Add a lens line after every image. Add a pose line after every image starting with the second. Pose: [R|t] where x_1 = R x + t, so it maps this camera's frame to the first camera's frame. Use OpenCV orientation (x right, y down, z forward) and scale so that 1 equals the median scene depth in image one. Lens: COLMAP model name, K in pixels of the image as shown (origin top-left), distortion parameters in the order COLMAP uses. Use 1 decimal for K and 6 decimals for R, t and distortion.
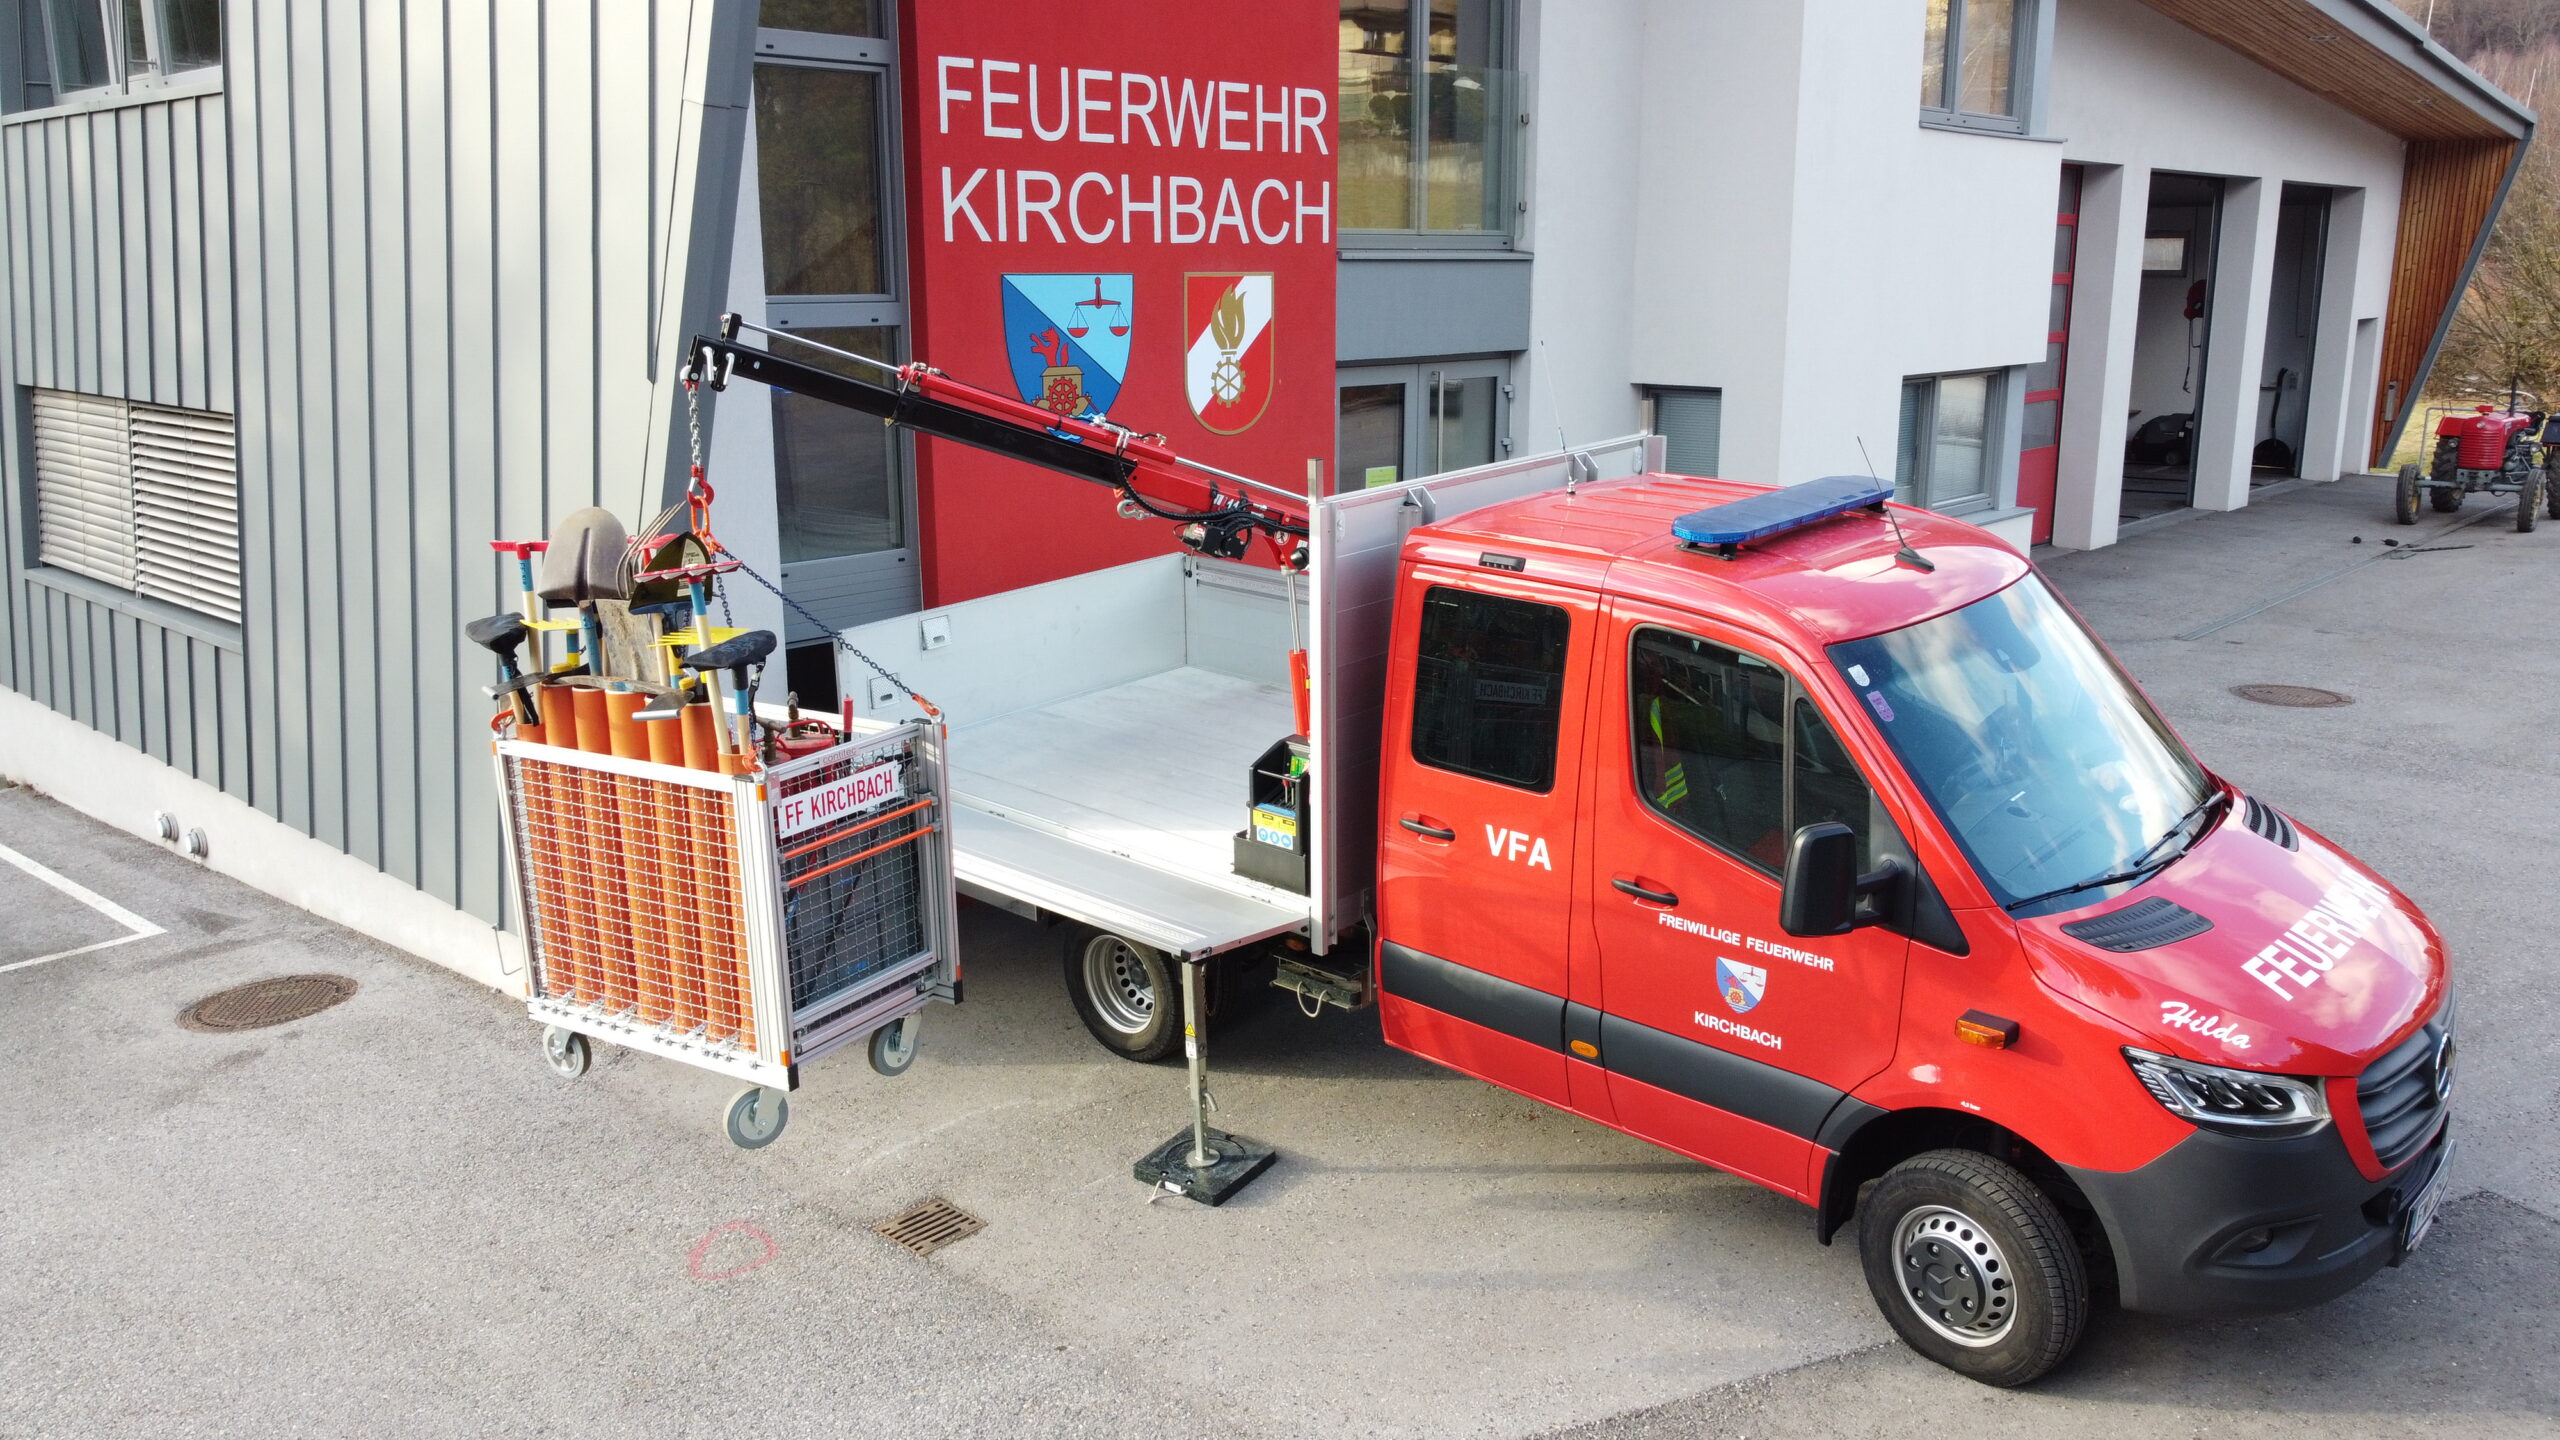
lens RADIAL K [[1941.8, 0, 1282.9], [0, 1941.8, 706.1], [0, 0, 1]] dist [0.003203, -0.013319]
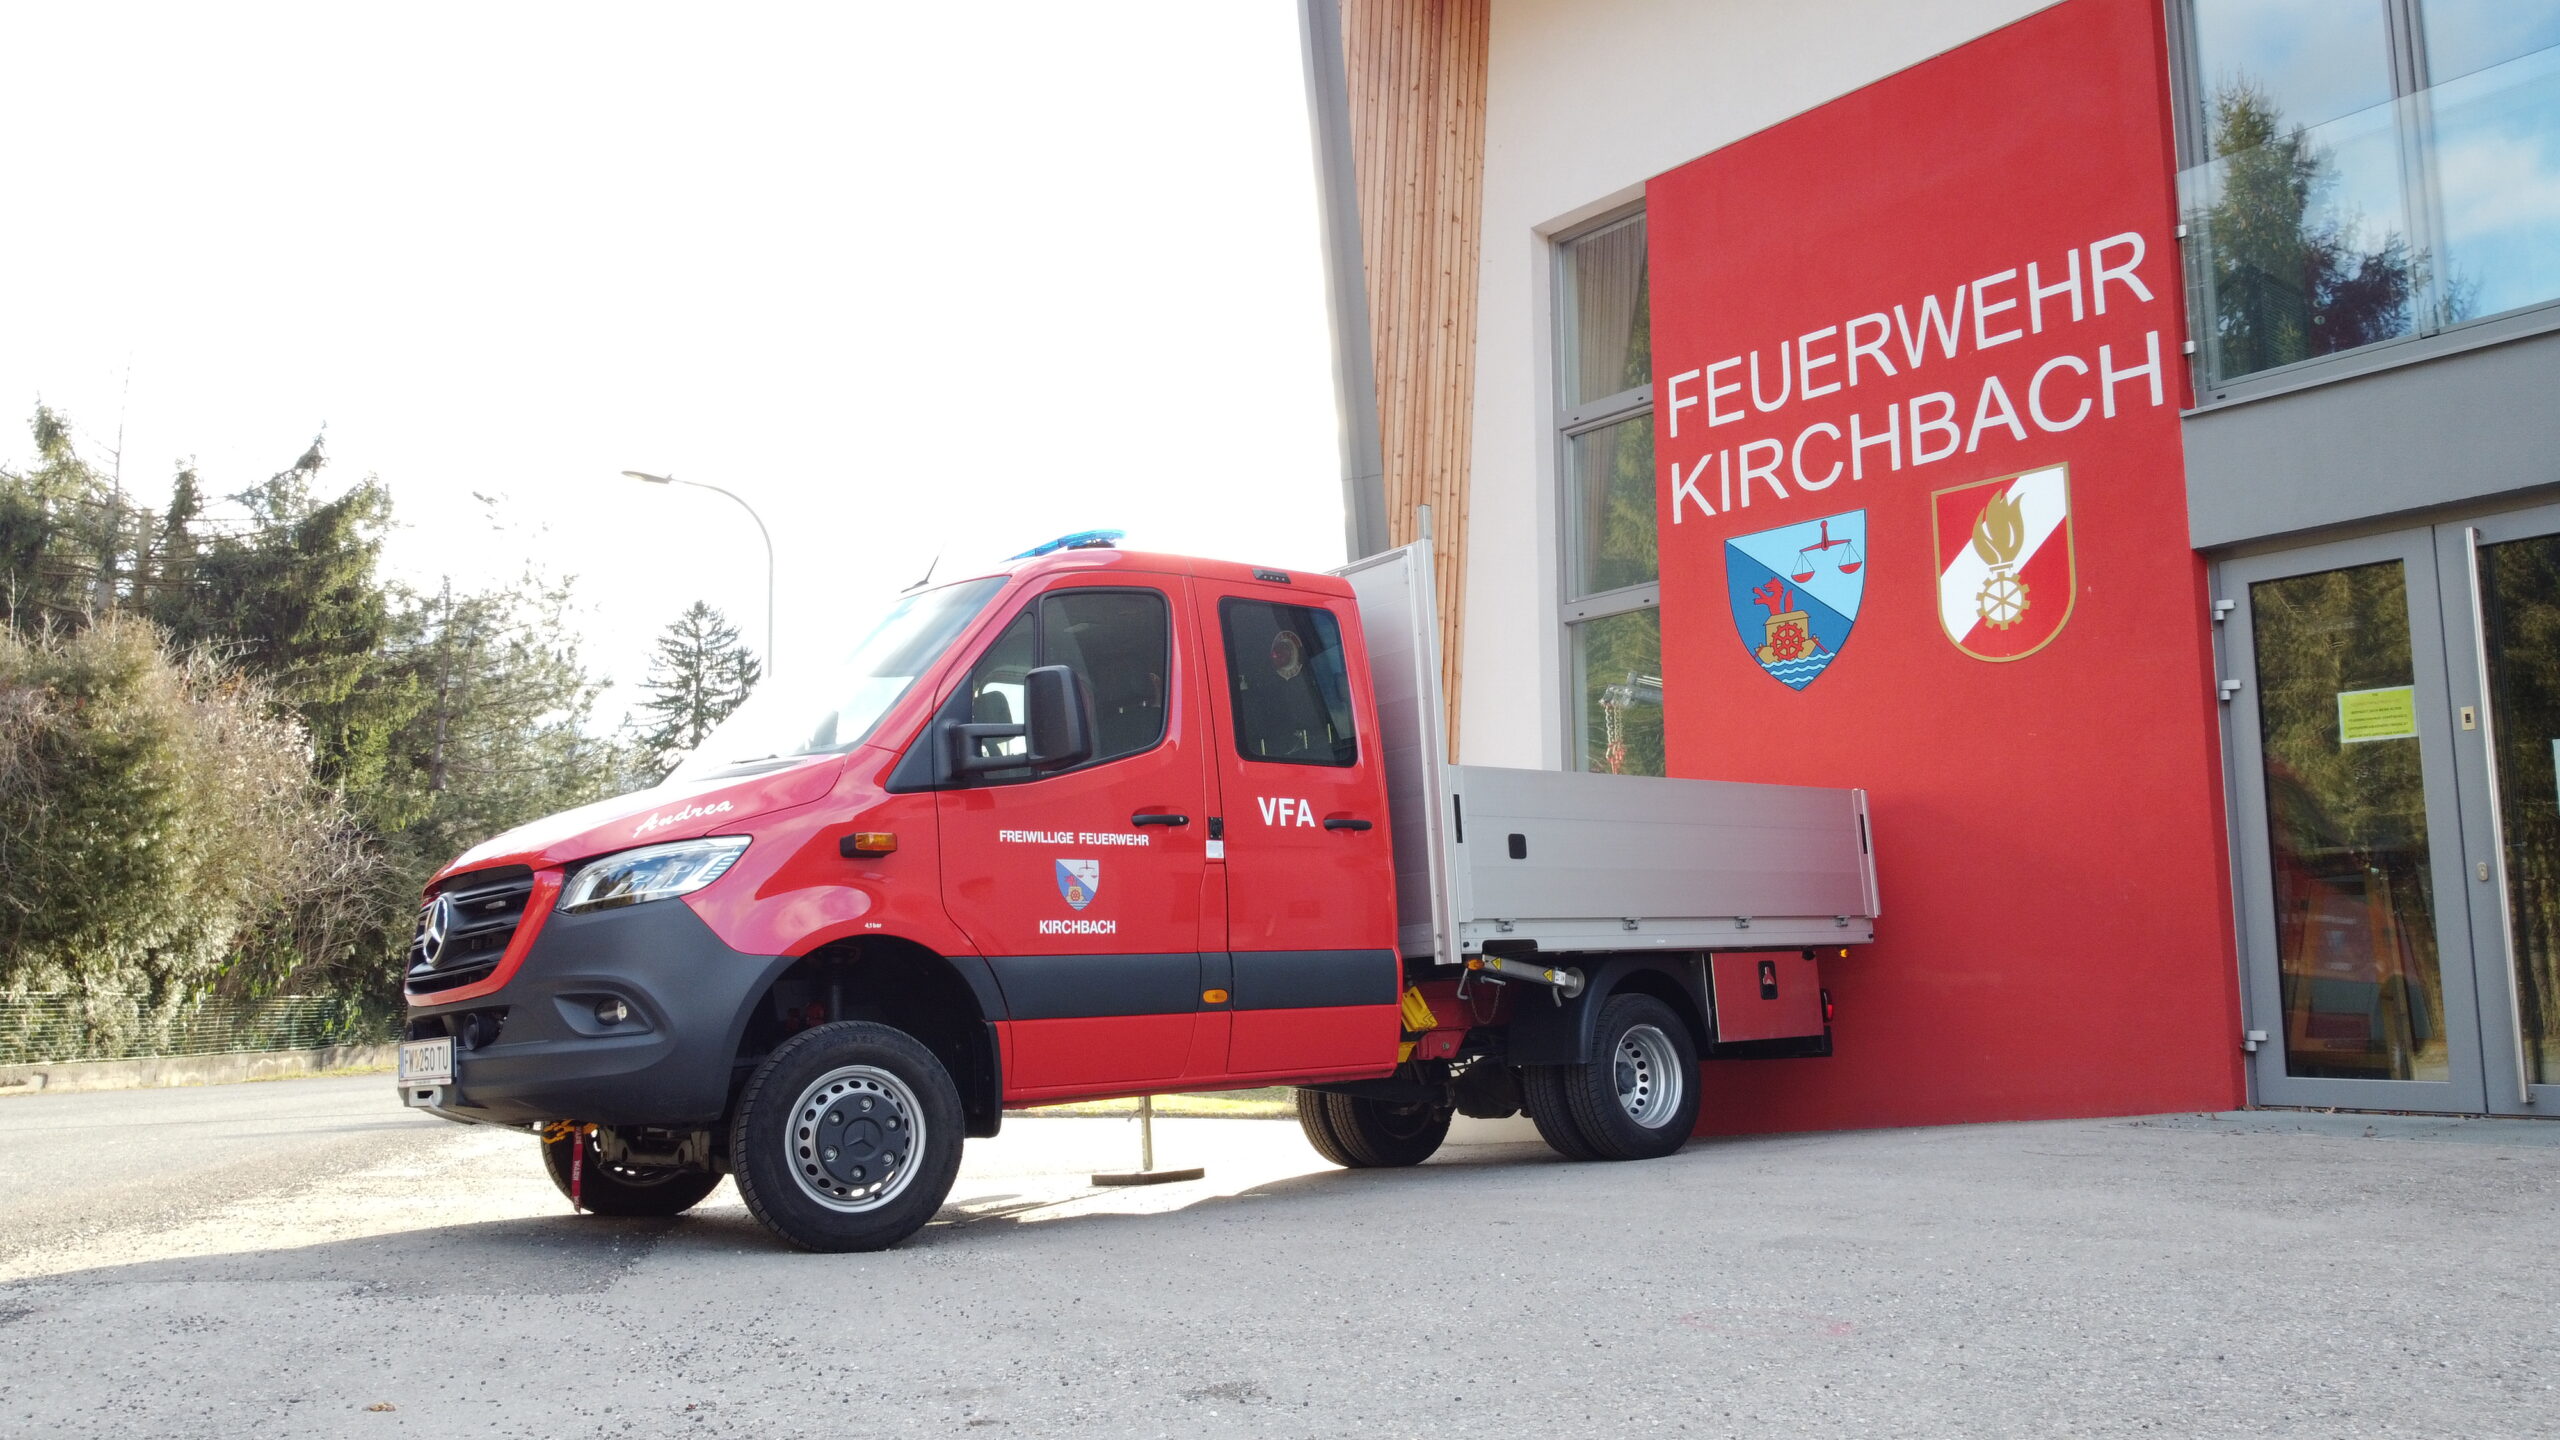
lens RADIAL K [[1941.8, 0, 1278.3], [0, 1941.8, 701.6], [0, 0, 1]] dist [0.003203, -0.013319]
pose [[-0.145049, -0.155608, -0.977112, 0.894438], [-0.222678, 0.967354, -0.120998, 0.052441], [0.964041, 0.200030, -0.174964, 0.906591]]
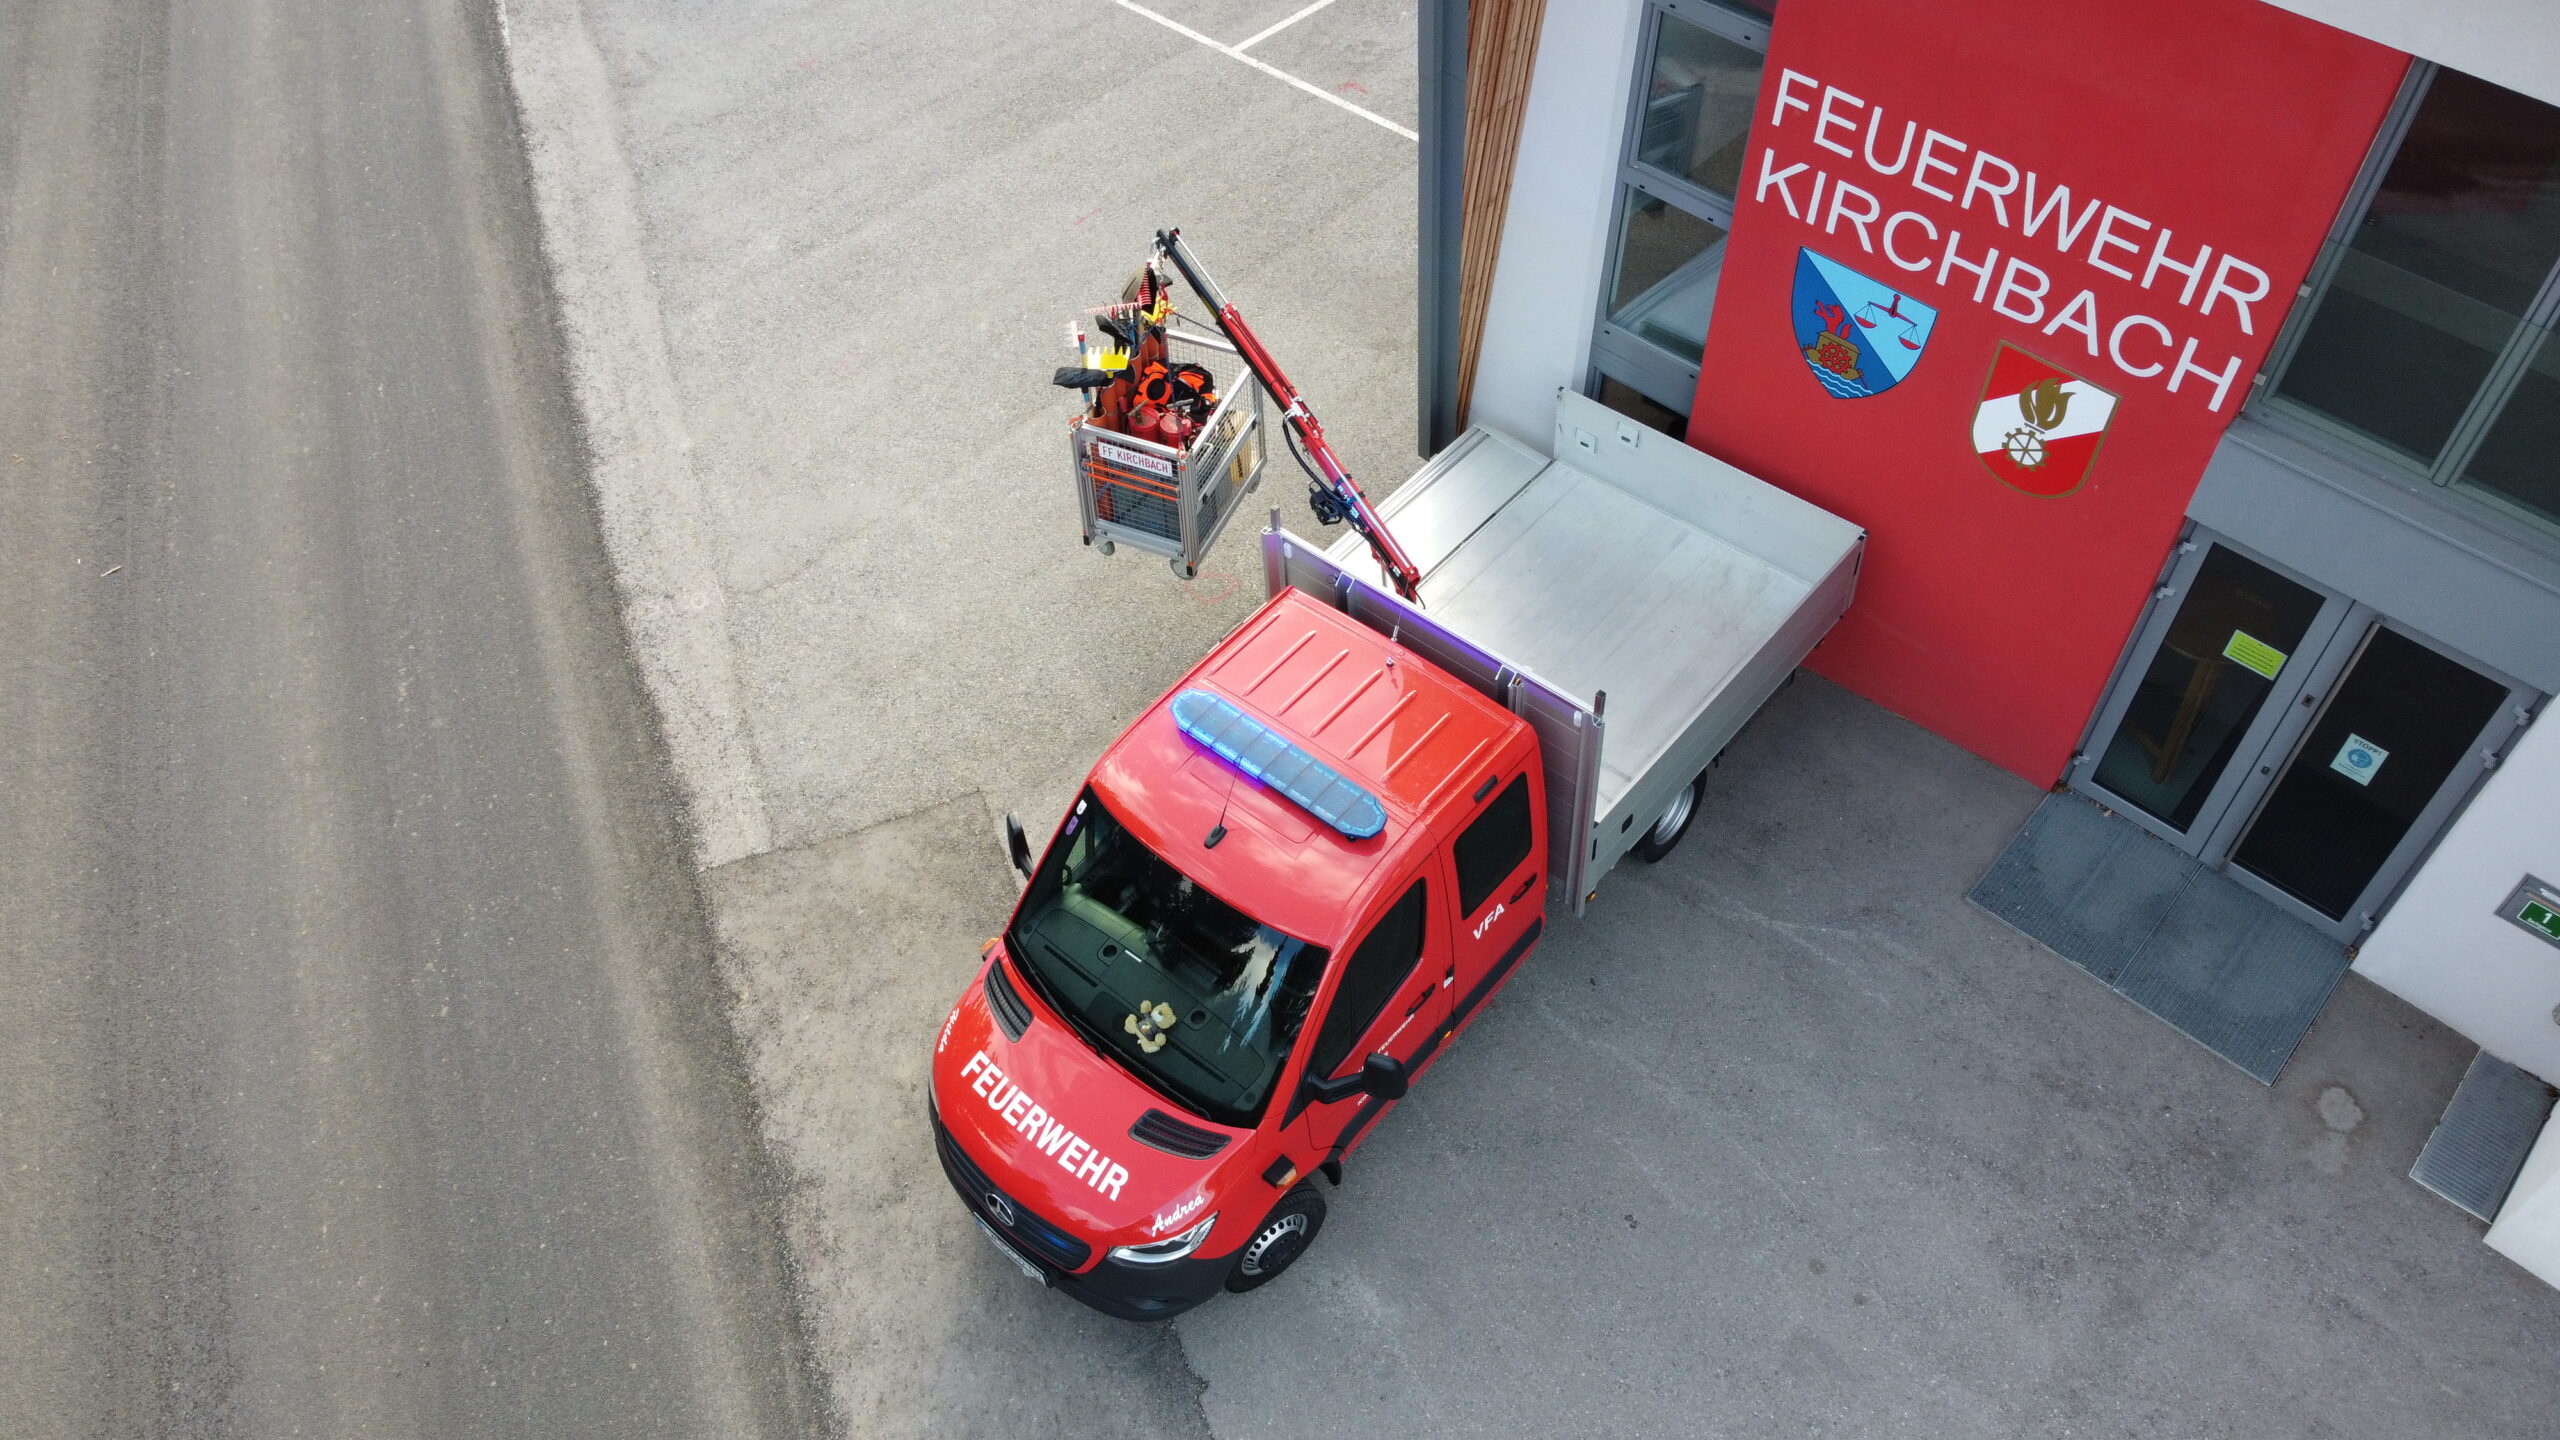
lens RADIAL K [[1941.8, 0, 1273.9], [0, 1941.8, 705.0], [0, 0, 1]] dist [0.003203, -0.013319]
pose [[0.008094, 0.760456, -0.649339, 0.768041], [-0.222451, 0.634458, 0.740256, -0.787602], [0.974910, 0.138455, 0.174299, 0.493508]]
